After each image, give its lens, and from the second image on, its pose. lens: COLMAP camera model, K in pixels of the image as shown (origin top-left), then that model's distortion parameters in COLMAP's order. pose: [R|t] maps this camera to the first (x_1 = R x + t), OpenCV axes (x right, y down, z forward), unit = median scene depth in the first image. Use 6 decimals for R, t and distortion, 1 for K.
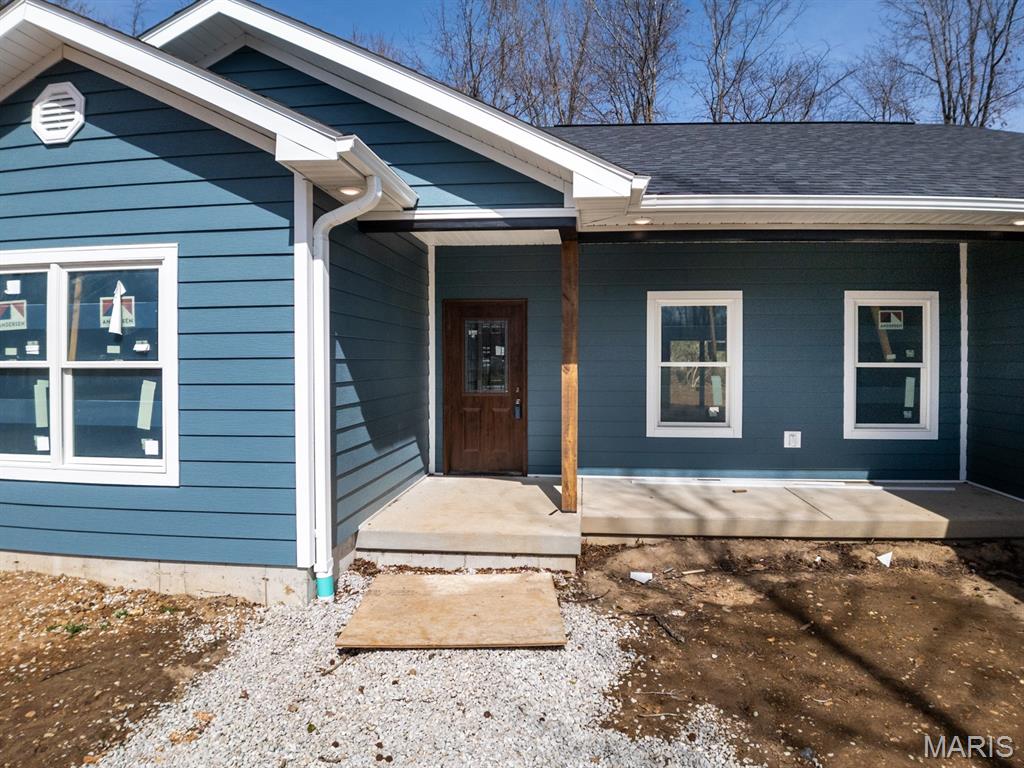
lens RADIAL K [[595.7, 0, 532.0], [0, 595.7, 370.2], [0, 0, 1]] dist [-0.042917, -0.019261]
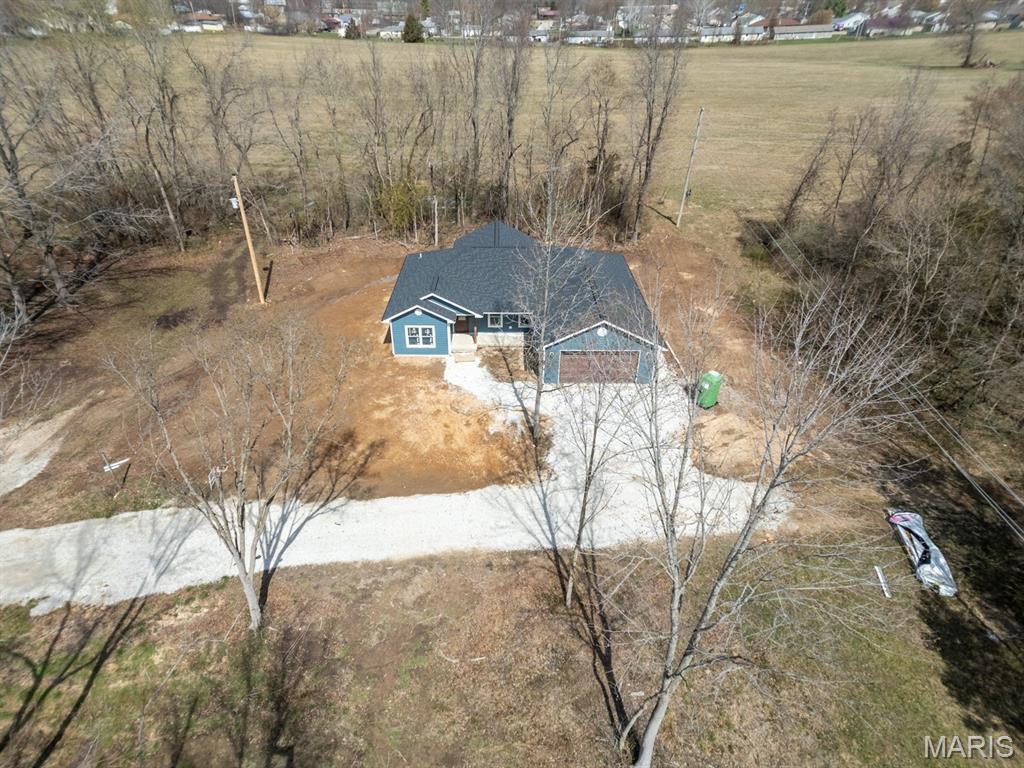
lens RADIAL K [[607.1, 0, 512.0], [0, 607.1, 384.0], [0, 0, 1]] dist [0.095686, 0.001297]
pose [[0.995194, -0.047592, 0.085581, -0.219580], [-0.004157, 0.852633, 0.522494, -4.383293], [-0.097835, -0.520339, 0.848337, -7.689534]]
